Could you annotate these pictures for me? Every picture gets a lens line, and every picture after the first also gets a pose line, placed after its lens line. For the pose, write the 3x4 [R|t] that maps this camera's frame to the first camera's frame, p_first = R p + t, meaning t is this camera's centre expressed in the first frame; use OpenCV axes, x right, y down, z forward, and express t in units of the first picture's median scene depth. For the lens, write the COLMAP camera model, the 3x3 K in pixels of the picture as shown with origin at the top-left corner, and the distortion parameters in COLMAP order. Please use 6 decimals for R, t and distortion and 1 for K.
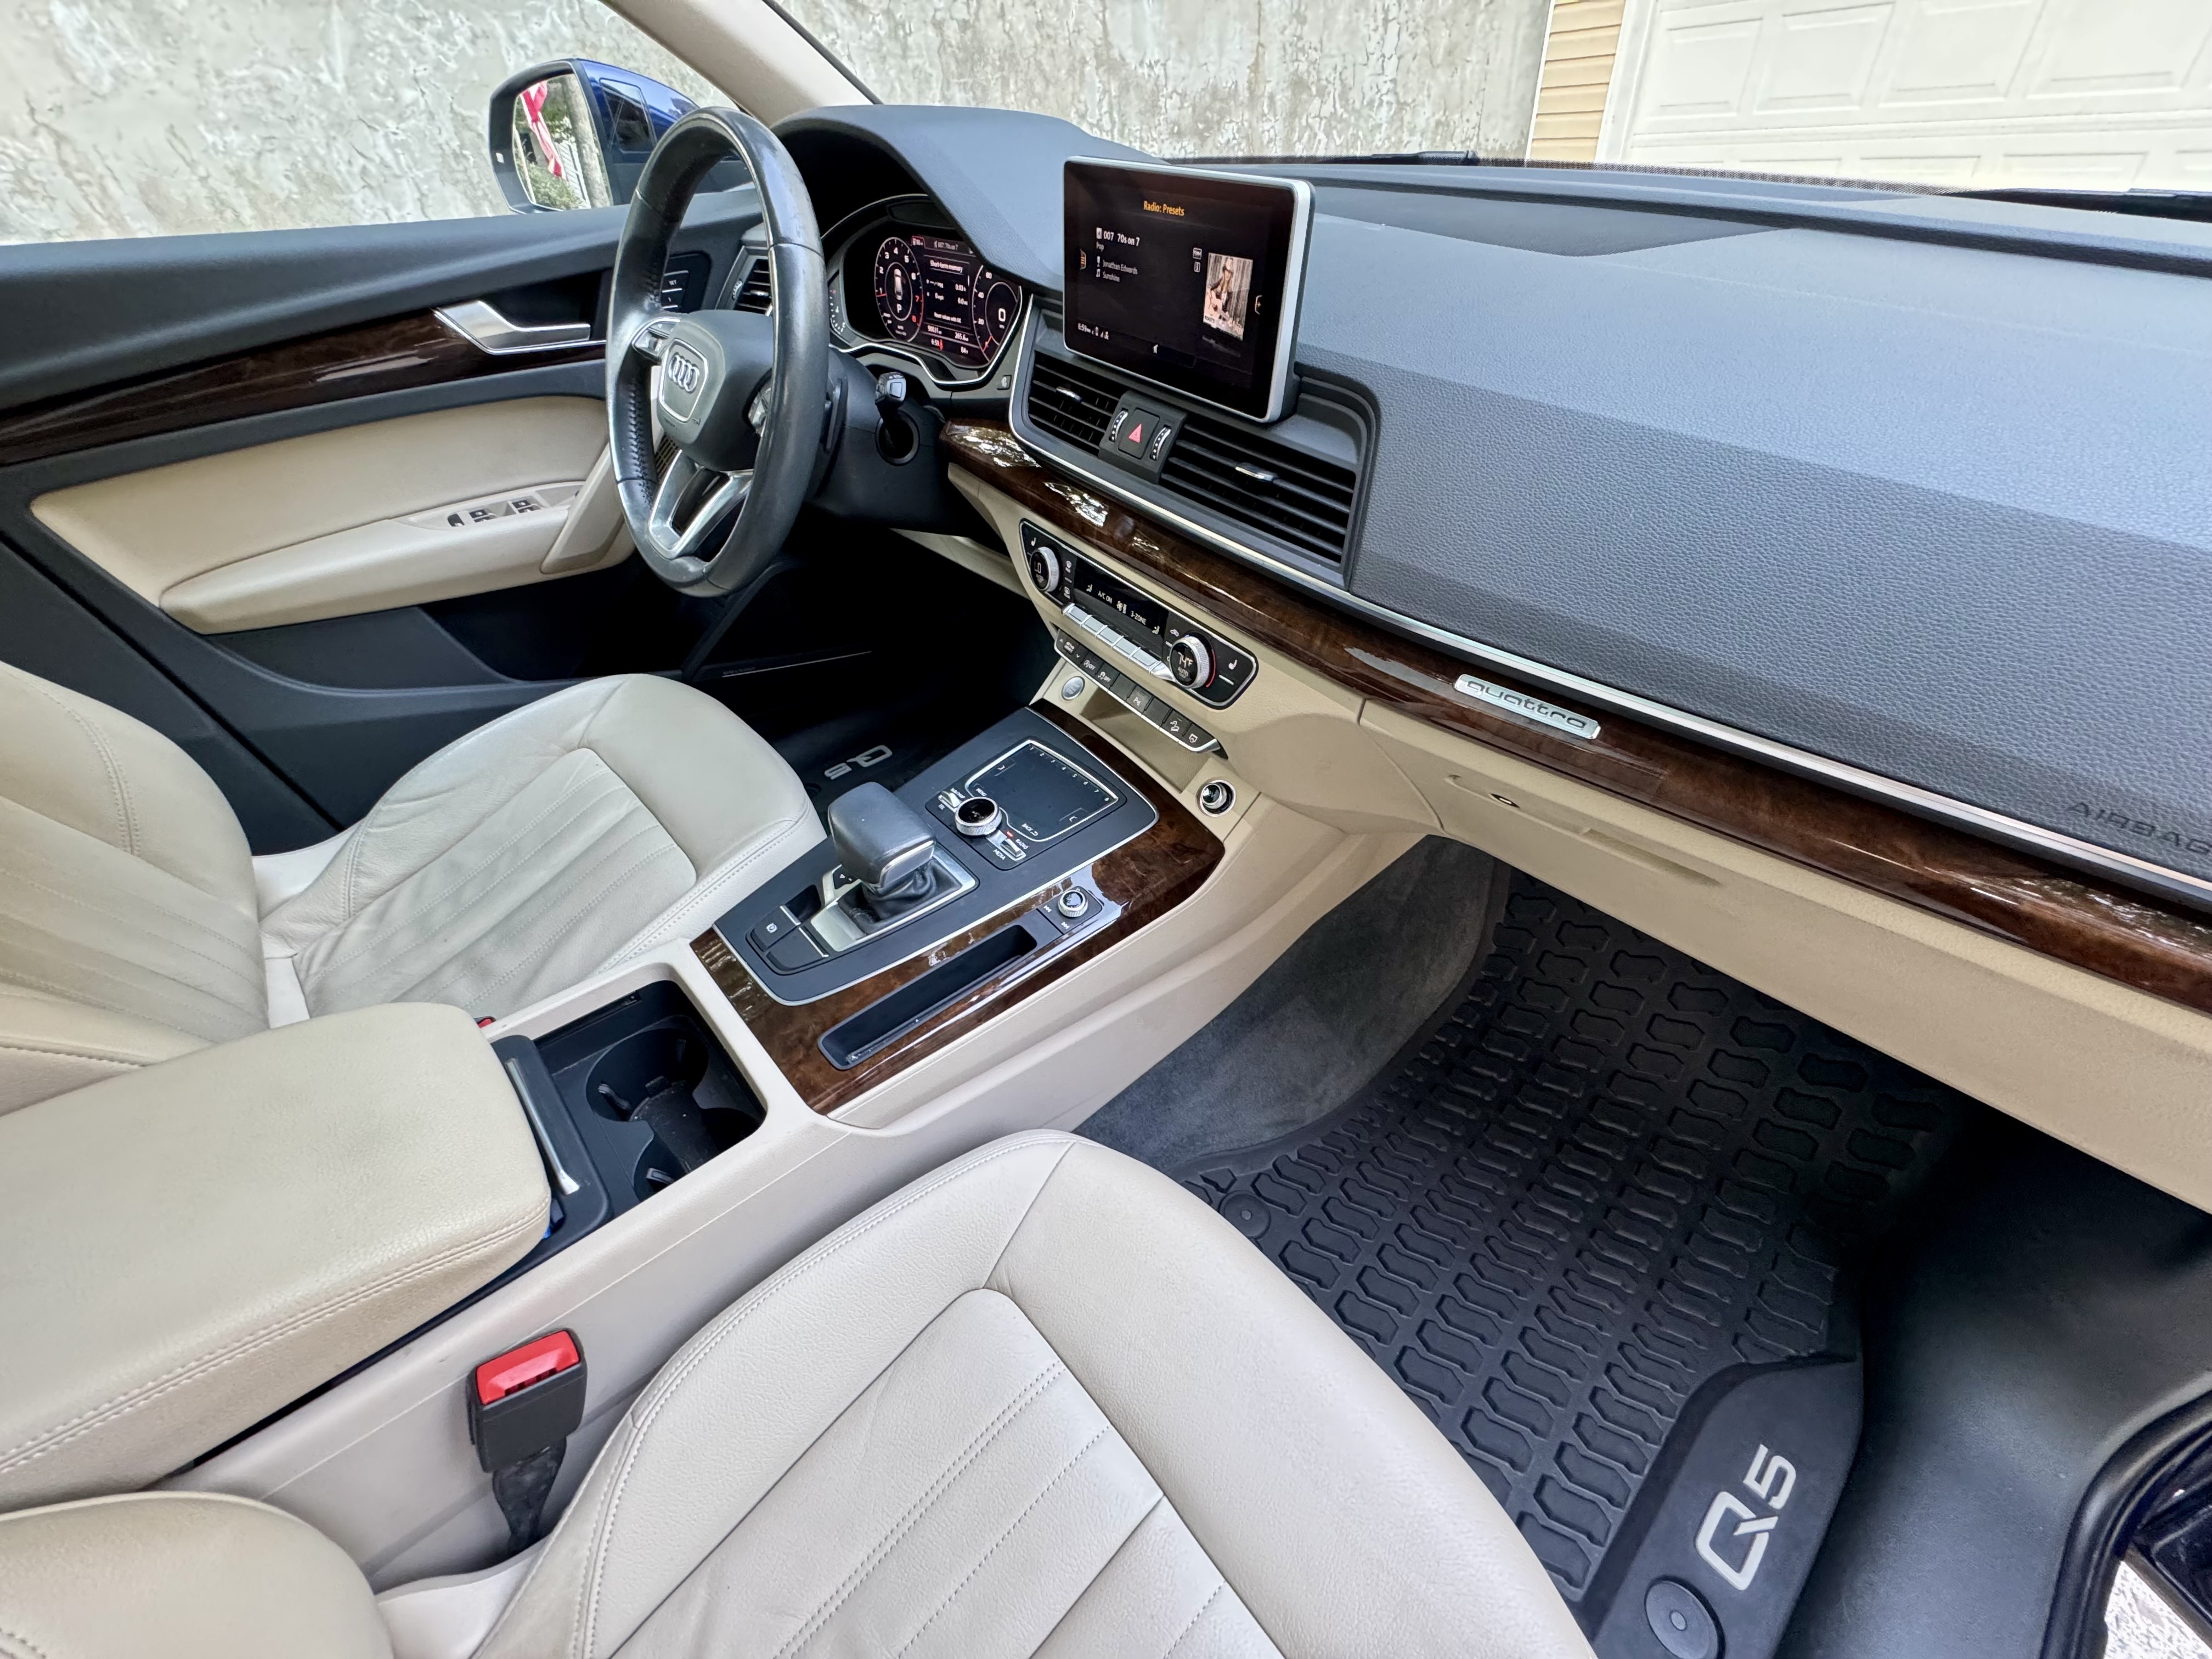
lens RADIAL K [[885.5, 0, 1105.7], [0, 885.5, 835.1], [0, 0, 1]] dist [-0.001780, -0.000251]
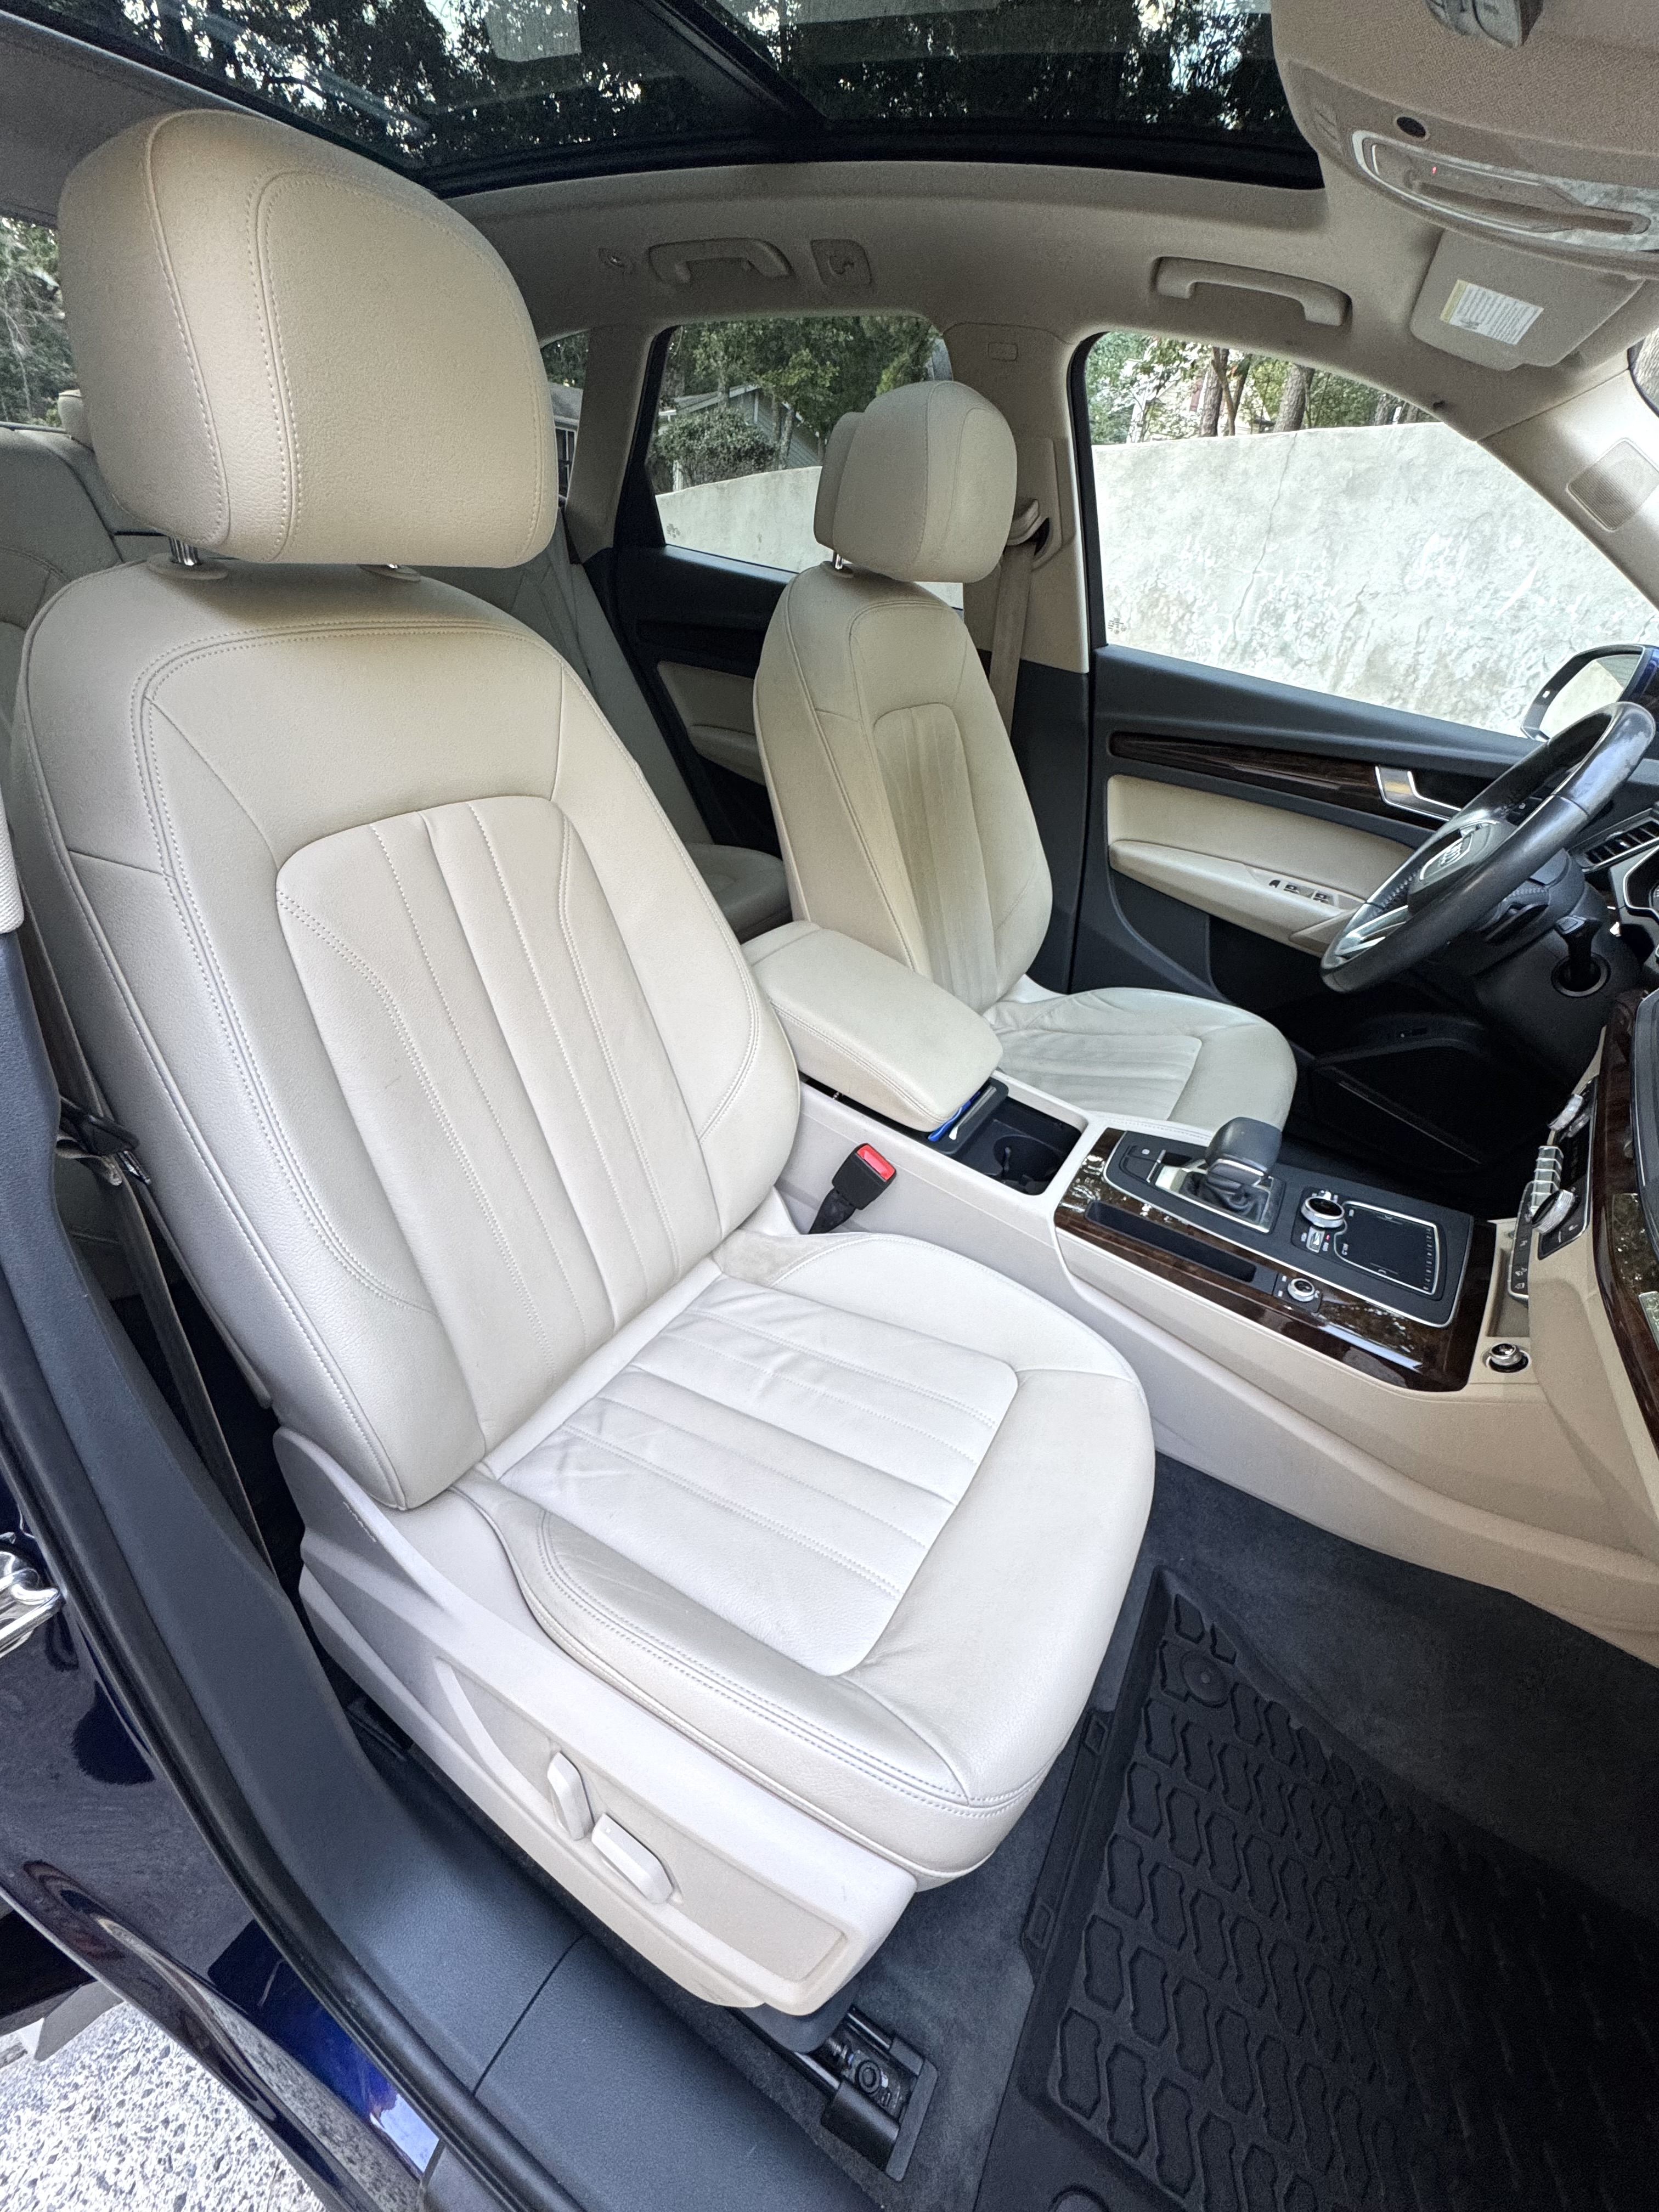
lens RADIAL K [[885.5, 0, 826.0], [0, 885.5, 1095.0], [0, 0, 1]] dist [-0.001780, -0.000251]
pose [[0.290639, 0.580438, -0.760671, 0.477069], [-0.712882, 0.661628, 0.232482, 0.075024], [0.638223, 0.474700, 0.606078, -0.227318]]
